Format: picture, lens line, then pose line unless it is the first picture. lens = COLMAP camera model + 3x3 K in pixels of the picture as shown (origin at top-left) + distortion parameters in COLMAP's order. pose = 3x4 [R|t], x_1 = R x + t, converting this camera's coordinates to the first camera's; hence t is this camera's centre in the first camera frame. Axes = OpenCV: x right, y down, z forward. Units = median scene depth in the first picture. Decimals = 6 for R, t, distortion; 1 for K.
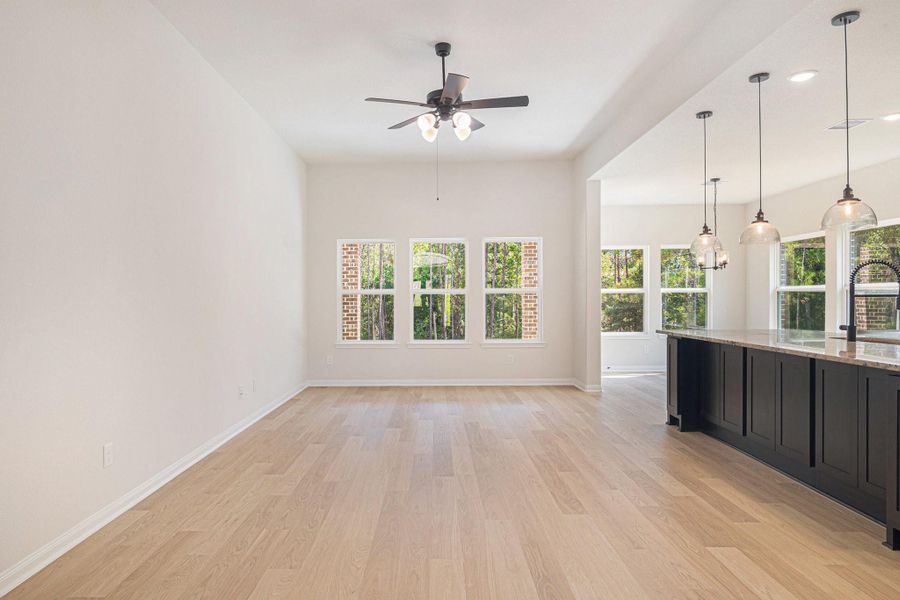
lens RADIAL K [[542.2, 0, 444.3], [0, 542.2, 304.0], [0, 0, 1]] dist [0.001337, 0.003723]
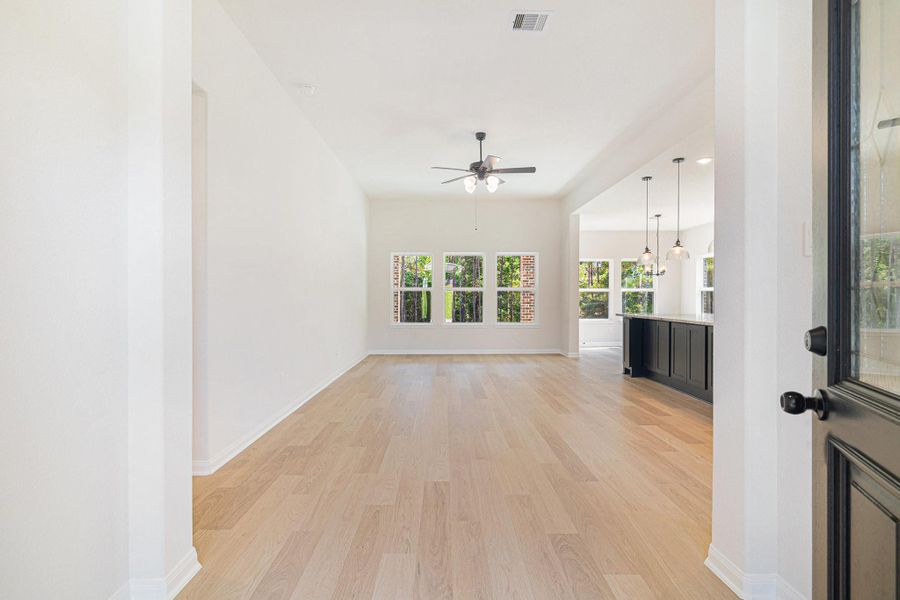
lens RADIAL K [[423.2, 0, 428.1], [0, 423.2, 291.2], [0, 0, 1]] dist [0.017274, -0.000017]
pose [[0.998267, 0.014688, -0.056979, -0.074286], [-0.016118, 0.999564, -0.024722, 0.021227], [0.056592, 0.025598, 0.998069, -0.233502]]
